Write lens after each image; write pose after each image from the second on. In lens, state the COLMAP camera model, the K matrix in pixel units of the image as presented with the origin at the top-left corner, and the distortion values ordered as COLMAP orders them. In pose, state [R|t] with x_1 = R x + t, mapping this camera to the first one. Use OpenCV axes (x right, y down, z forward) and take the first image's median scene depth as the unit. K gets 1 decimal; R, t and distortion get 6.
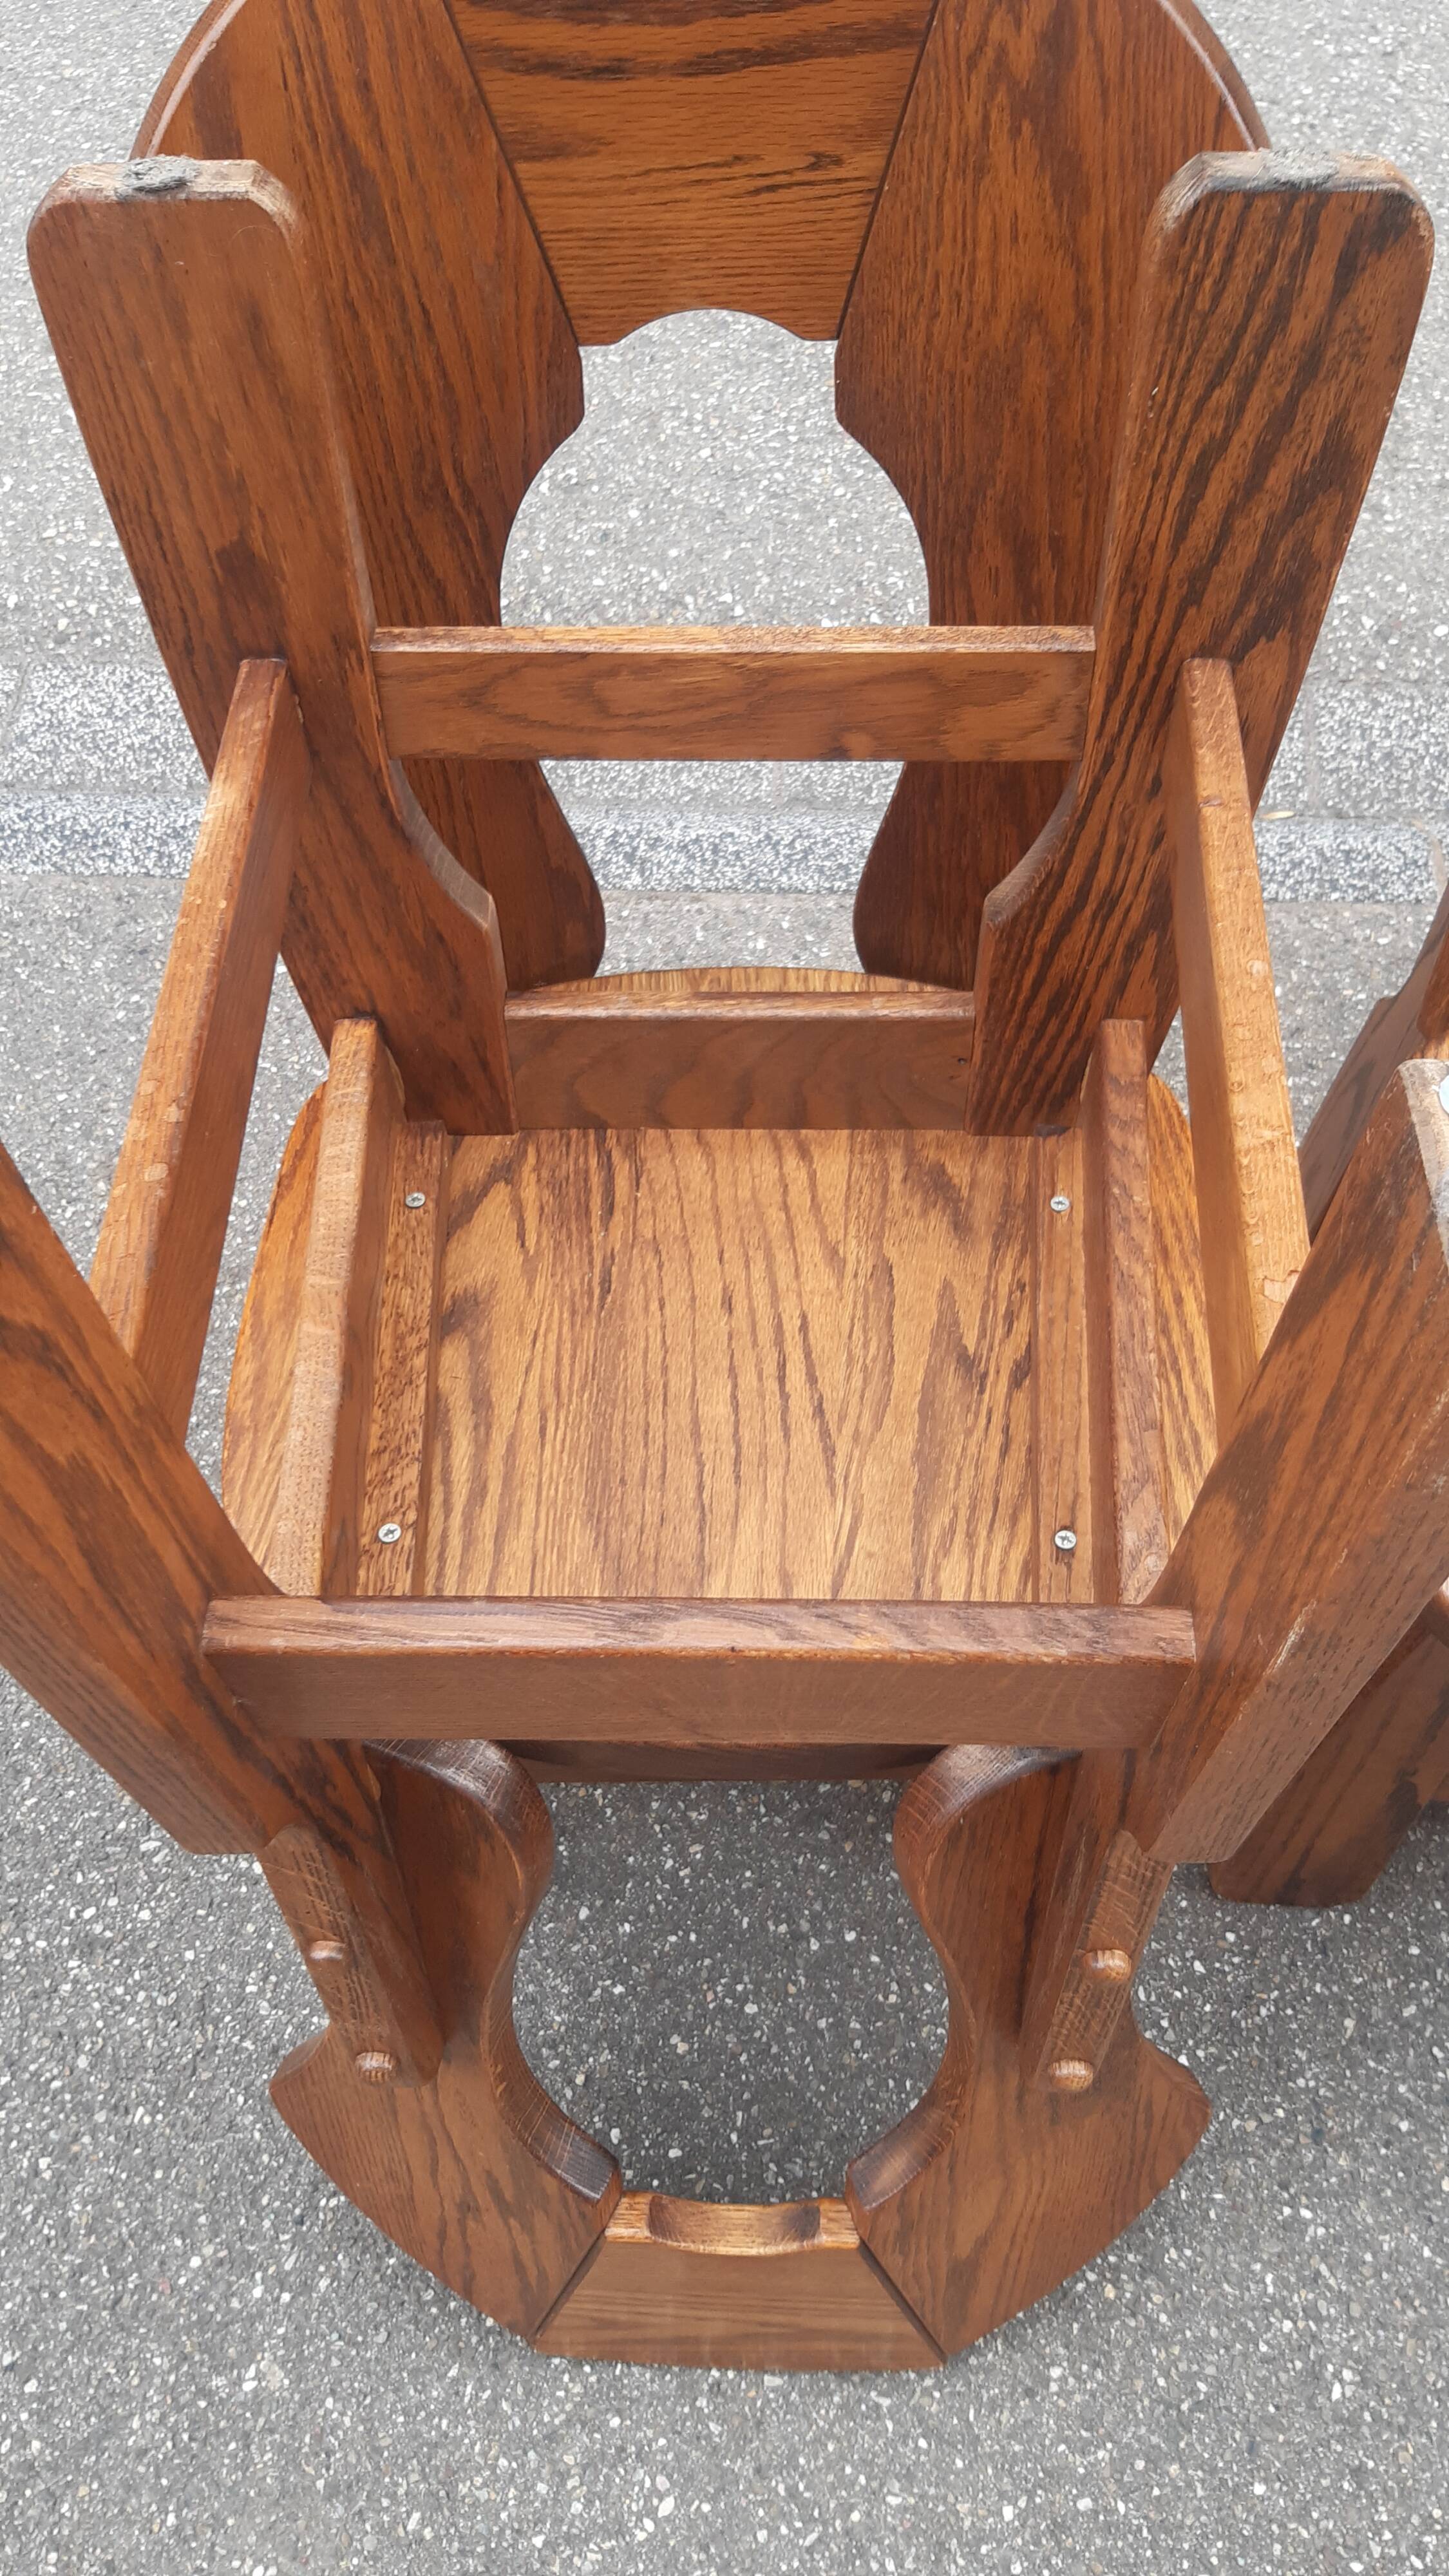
lens RADIAL K [[2028.9, 0, 751.3], [0, 2028.9, 1348.4], [0, 0, 1]] dist [0.094847, -0.192814]
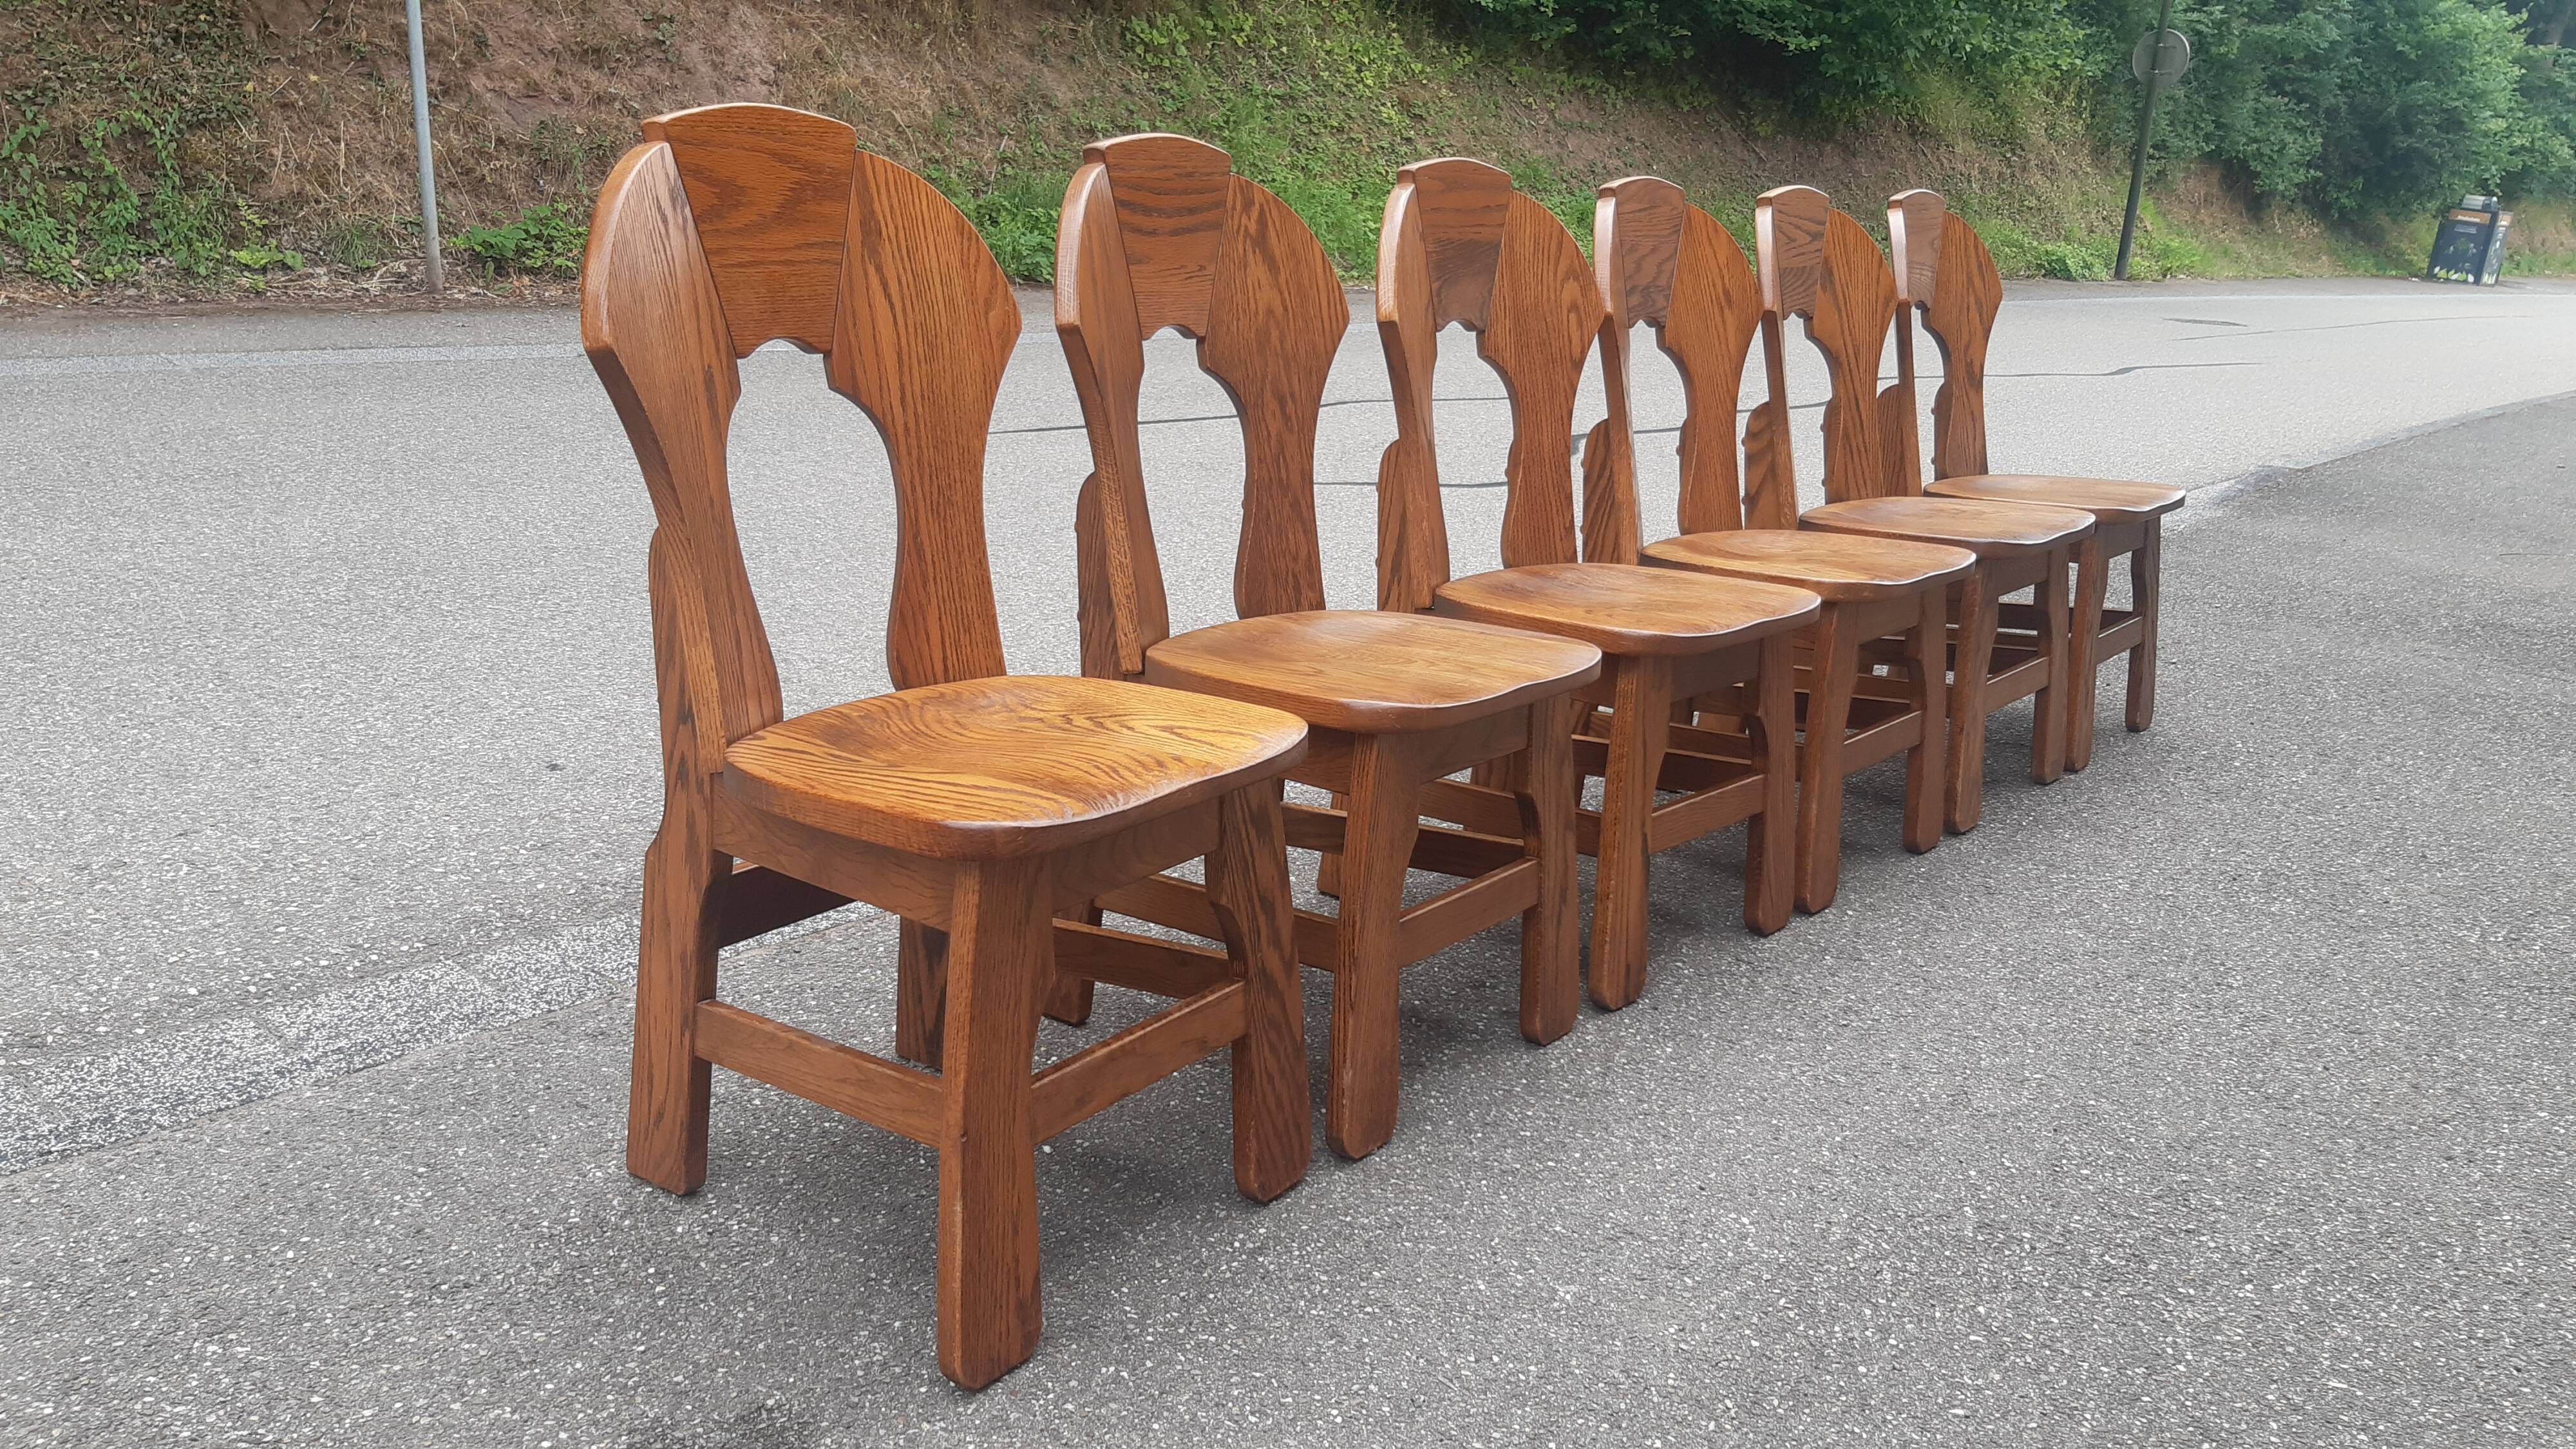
lens RADIAL K [[1969.8, 0, 1288.0], [0, 1969.8, 724.5], [0, 0, 1]] dist [0.075740, -0.135282]
pose [[0.603665, -0.152369, 0.782542, -1.336256], [0.646265, 0.668290, -0.368415, 0.580277], [-0.466830, 0.728129, 0.501894, 0.022556]]
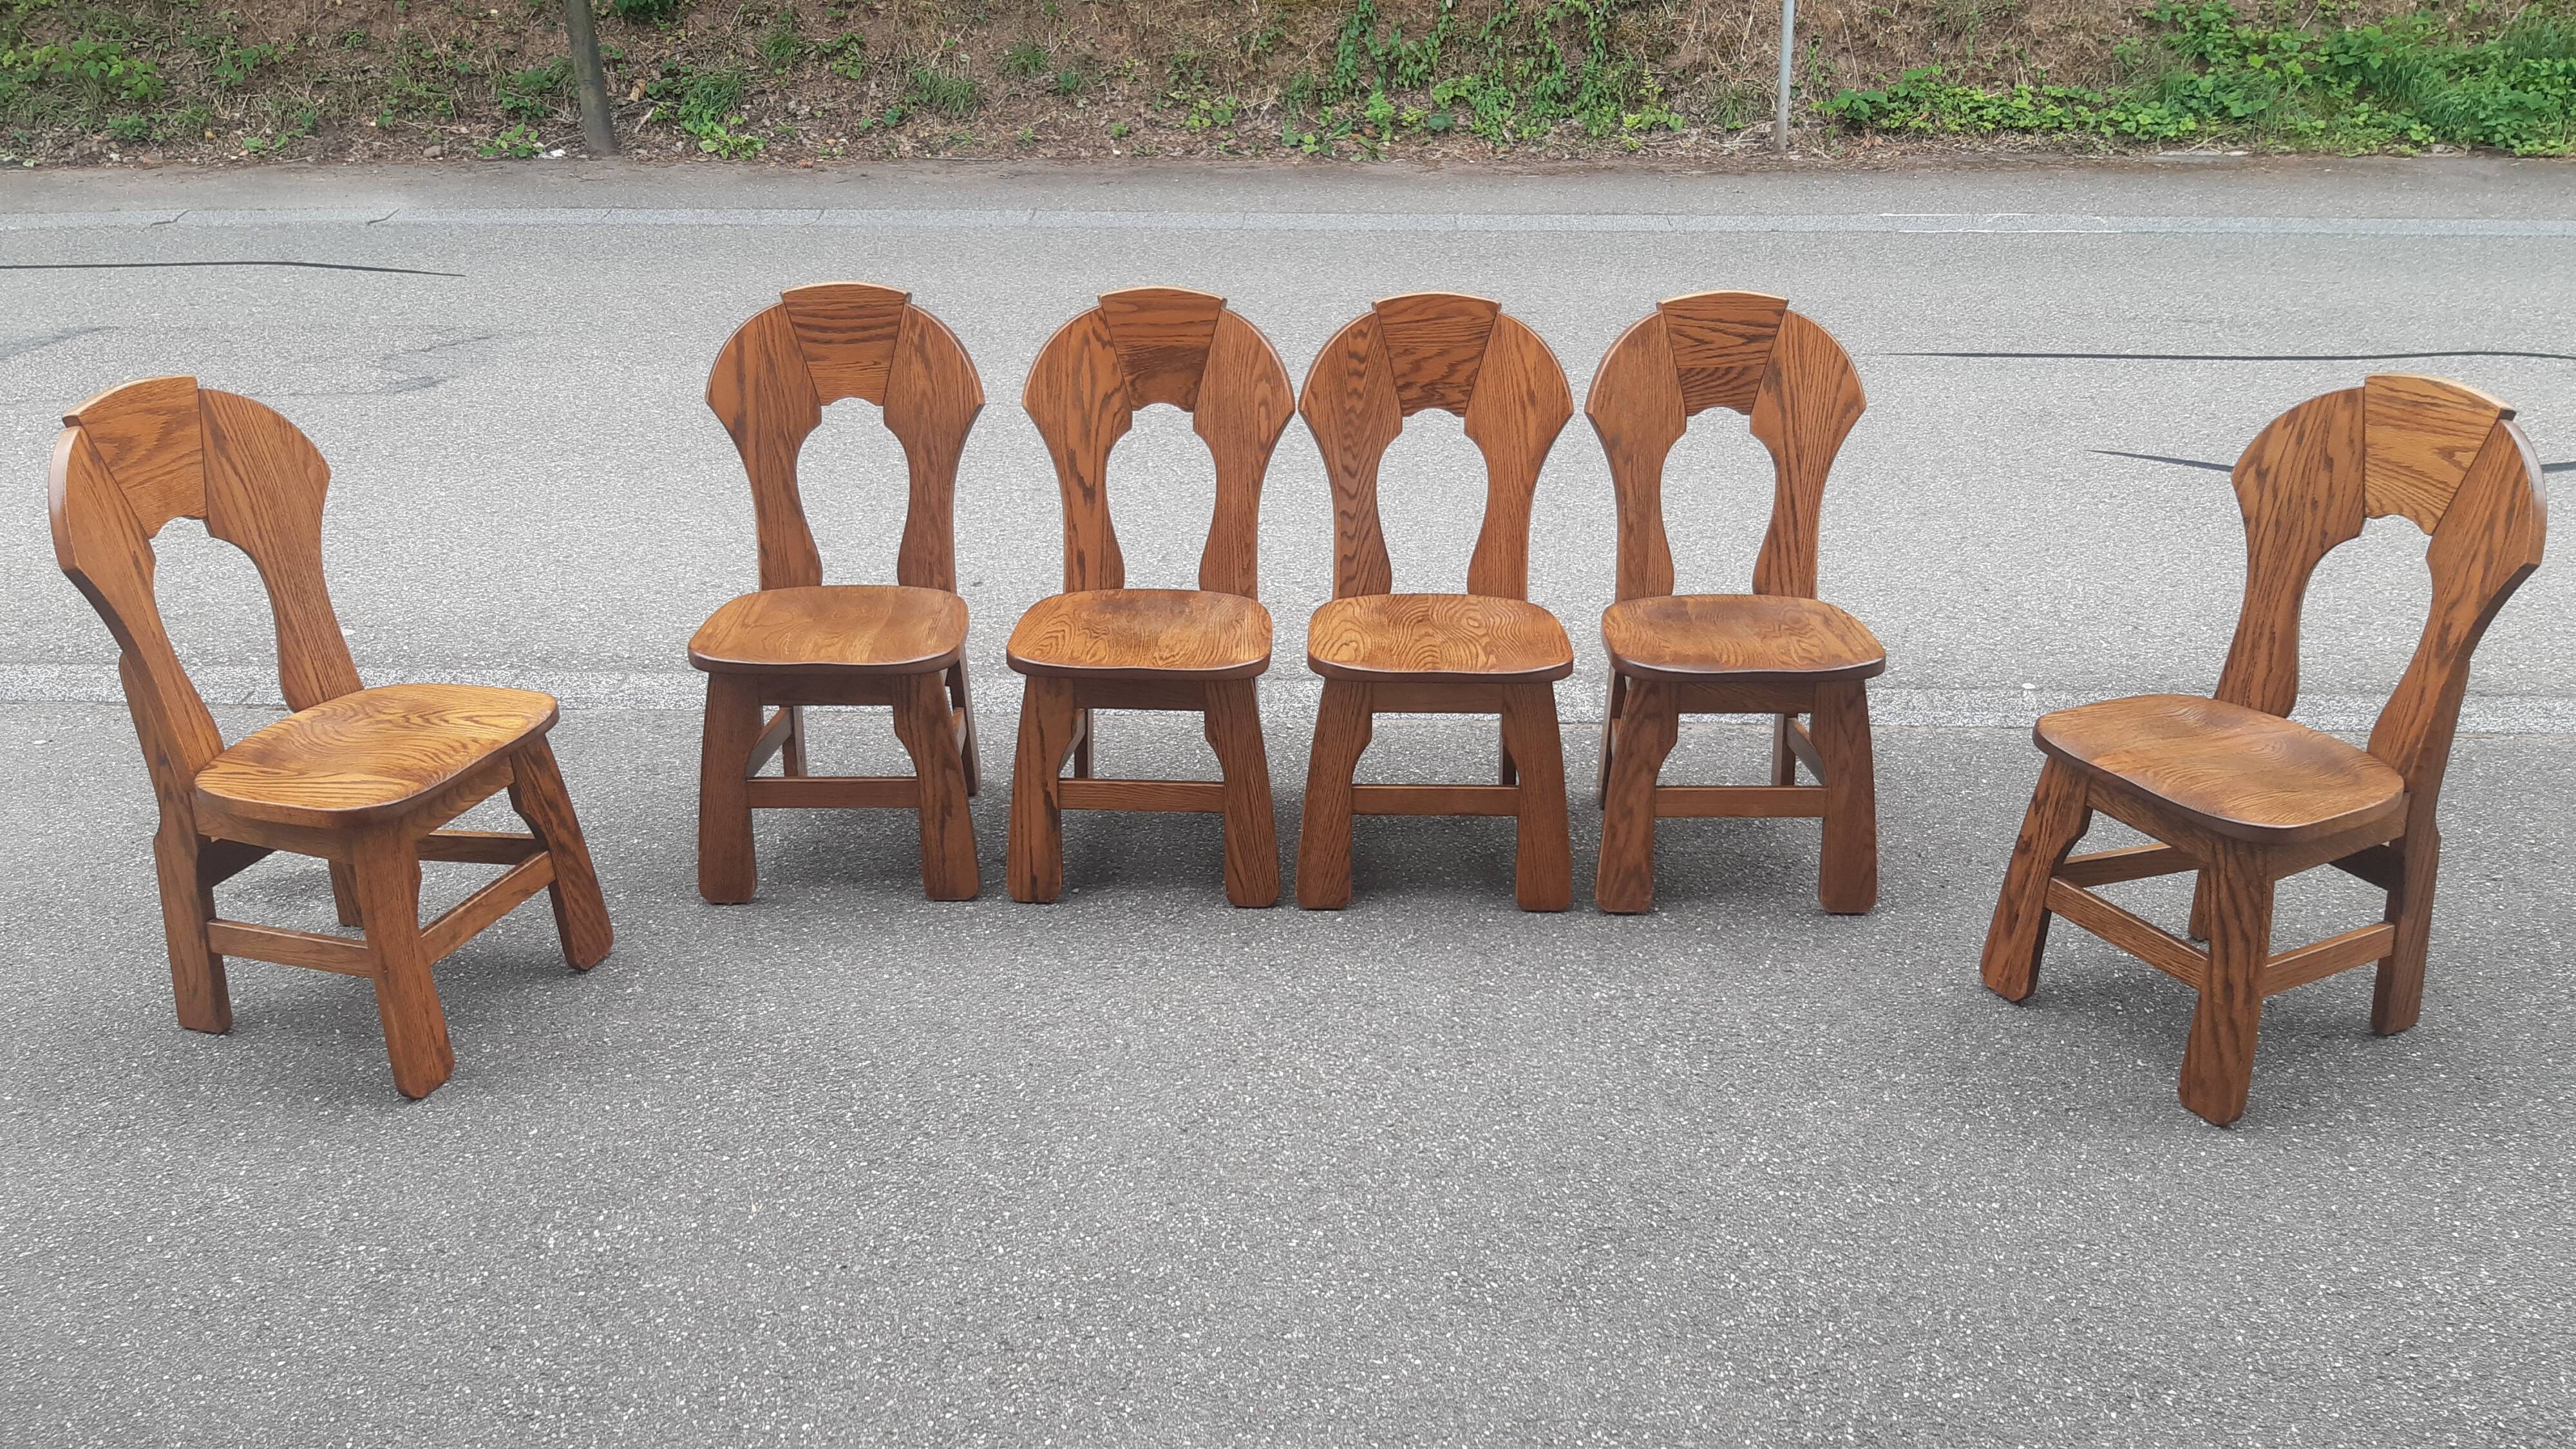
lens RADIAL K [[1959.8, 0, 1290.9], [0, 1959.8, 730.3], [0, 0, 1]] dist [0.087183, -0.162526]
pose [[0.999321, 0.017986, 0.032165, 0.514420], [0.004089, 0.813304, -0.581824, 1.626906], [-0.036625, 0.581561, 0.812678, -1.302890]]
